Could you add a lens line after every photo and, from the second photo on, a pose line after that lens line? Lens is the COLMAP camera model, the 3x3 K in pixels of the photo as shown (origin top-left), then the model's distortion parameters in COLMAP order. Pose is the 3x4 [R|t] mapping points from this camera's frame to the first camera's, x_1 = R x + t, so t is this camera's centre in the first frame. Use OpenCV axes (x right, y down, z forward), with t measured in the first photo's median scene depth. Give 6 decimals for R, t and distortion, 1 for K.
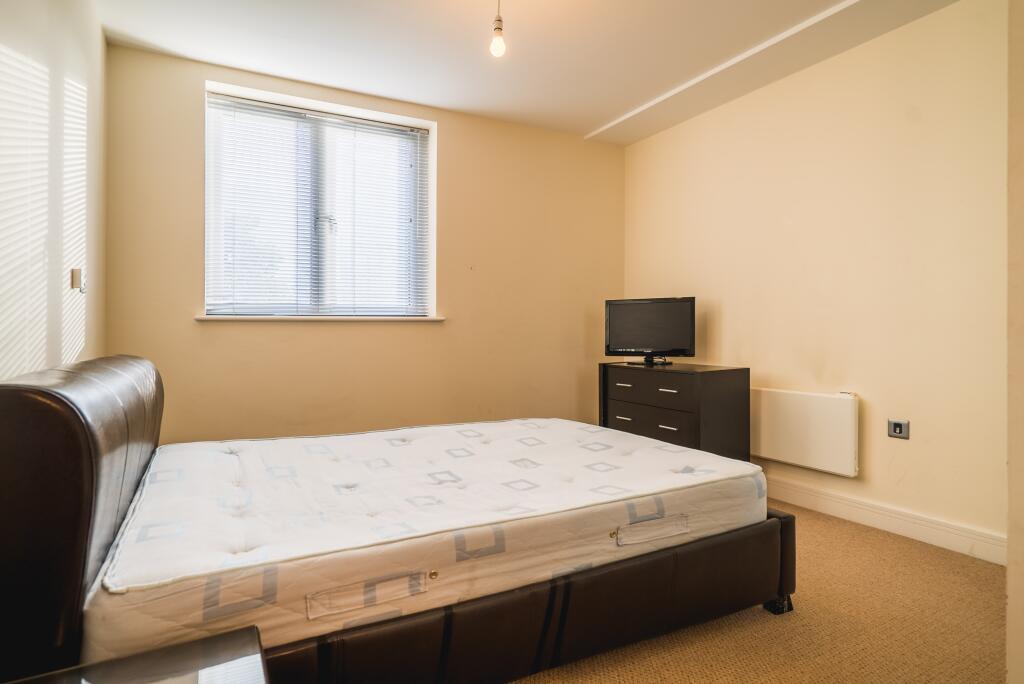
lens RADIAL K [[560.1, 0, 513.1], [0, 560.1, 329.0], [0, 0, 1]] dist [0.000890, 0.000219]
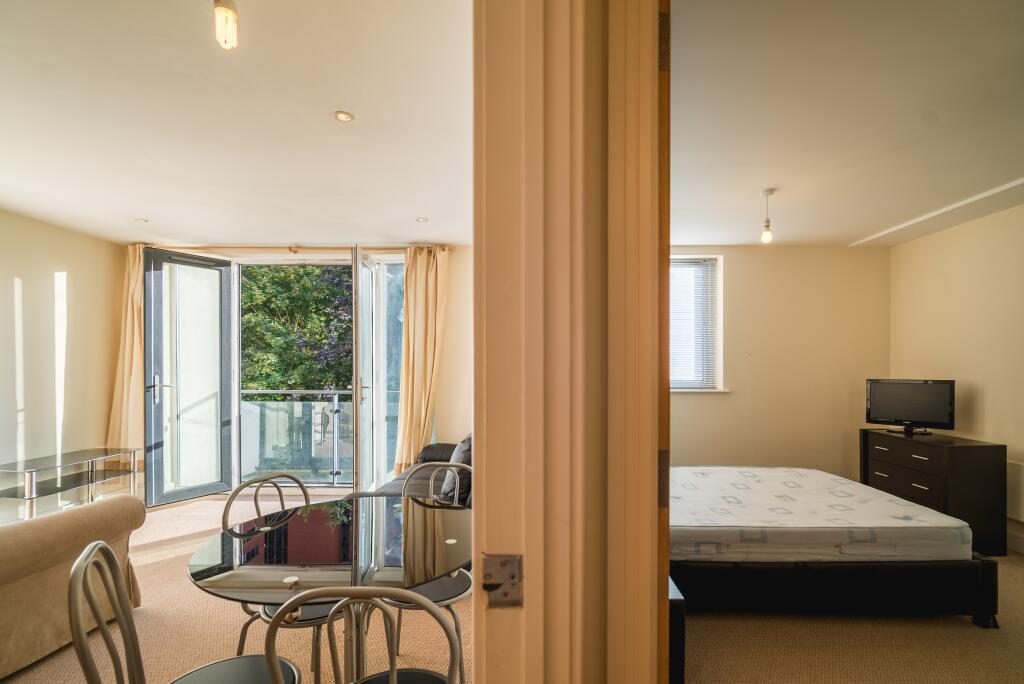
lens RADIAL K [[488.1, 0, 513.6], [0, 488.1, 361.2], [0, 0, 1]] dist [0.002265, -0.000251]
pose [[0.863960, -0.001626, -0.503557, 0.050860], [0.001669, 0.999999, -0.000366, -0.149652], [0.503557, -0.000524, 0.863962, -0.582772]]
